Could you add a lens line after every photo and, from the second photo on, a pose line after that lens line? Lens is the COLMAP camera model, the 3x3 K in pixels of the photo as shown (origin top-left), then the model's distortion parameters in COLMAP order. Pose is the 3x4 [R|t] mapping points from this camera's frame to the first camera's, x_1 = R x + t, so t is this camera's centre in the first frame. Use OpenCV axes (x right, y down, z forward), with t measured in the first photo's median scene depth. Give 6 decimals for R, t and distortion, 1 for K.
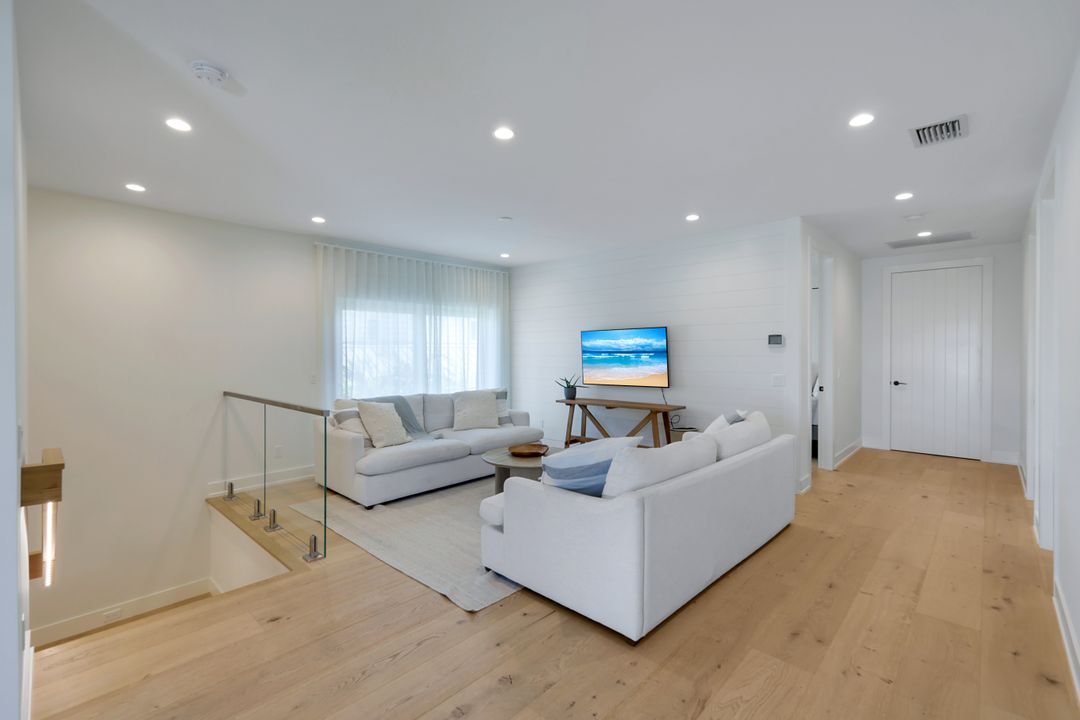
lens RADIAL K [[479.5, 0, 538.9], [0, 479.5, 352.5], [0, 0, 1]] dist [-0.000428, 0.000093]
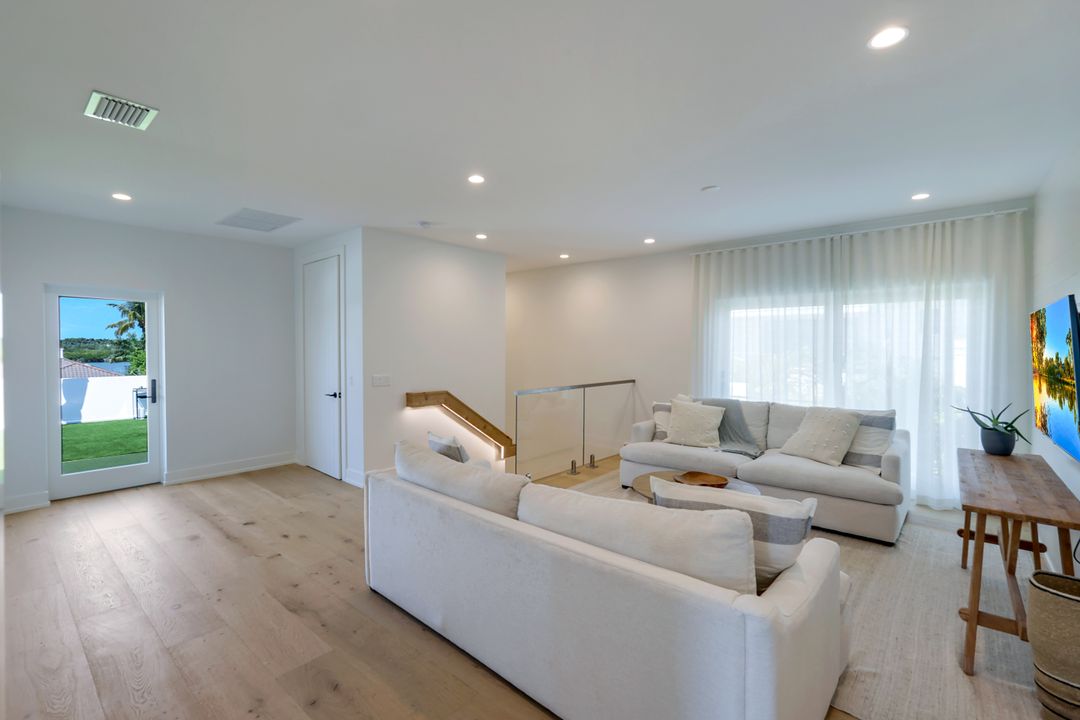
lens RADIAL K [[479.5, 0, 538.9], [0, 479.5, 352.5], [0, 0, 1]] dist [-0.000428, 0.000093]
pose [[0.041302, 0.013220, -0.999059, 0.568584], [-0.004475, 0.999905, 0.013046, -0.011044], [0.999137, 0.003931, 0.041358, 0.537361]]
